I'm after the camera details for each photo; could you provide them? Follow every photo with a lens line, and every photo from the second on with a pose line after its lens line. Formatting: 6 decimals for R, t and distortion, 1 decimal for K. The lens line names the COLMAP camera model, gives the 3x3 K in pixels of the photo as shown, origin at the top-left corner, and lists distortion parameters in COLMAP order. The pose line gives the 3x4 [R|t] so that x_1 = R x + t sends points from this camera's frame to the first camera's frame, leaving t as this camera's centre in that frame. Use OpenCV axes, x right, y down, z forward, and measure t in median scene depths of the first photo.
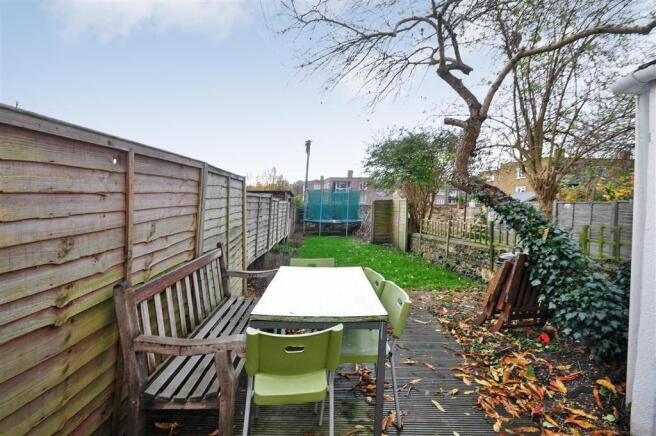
lens RADIAL K [[298.8, 0, 308.5], [0, 298.8, 231.9], [0, 0, 1]] dist [-0.001107, -0.000072]
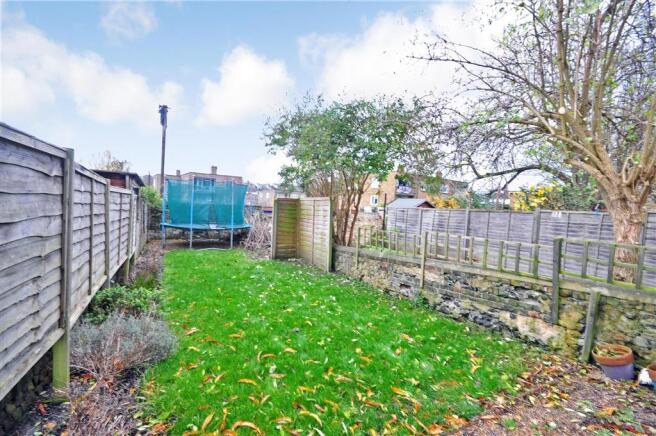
lens RADIAL K [[305.3, 0, 328.0], [0, 305.3, 255.0], [0, 0, 1]] dist [0.000247, 0.000024]
pose [[0.879413, -0.035259, 0.474753, -0.023743], [0.004327, 0.997804, 0.066090, -0.021398], [-0.476041, -0.056066, 0.877634, 0.335322]]
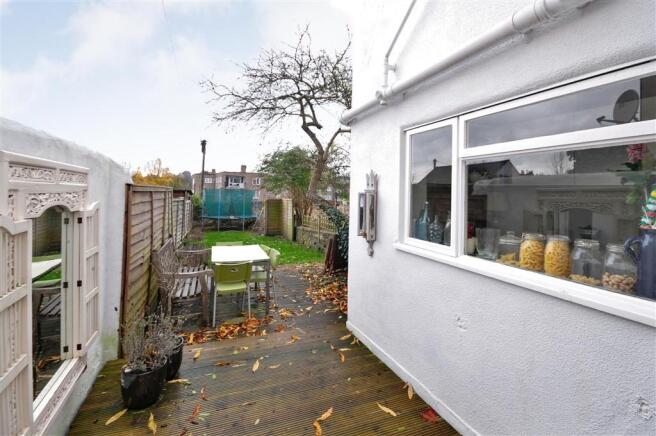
lens RADIAL K [[300.1, 0, 313.6], [0, 300.1, 222.5], [0, 0, 1]] dist [-0.000646, -0.000011]
pose [[0.933773, -0.018515, 0.357387, -0.038210], [0.023471, 0.999679, -0.009535, 0.001647], [-0.357096, 0.017291, 0.933908, -0.198573]]
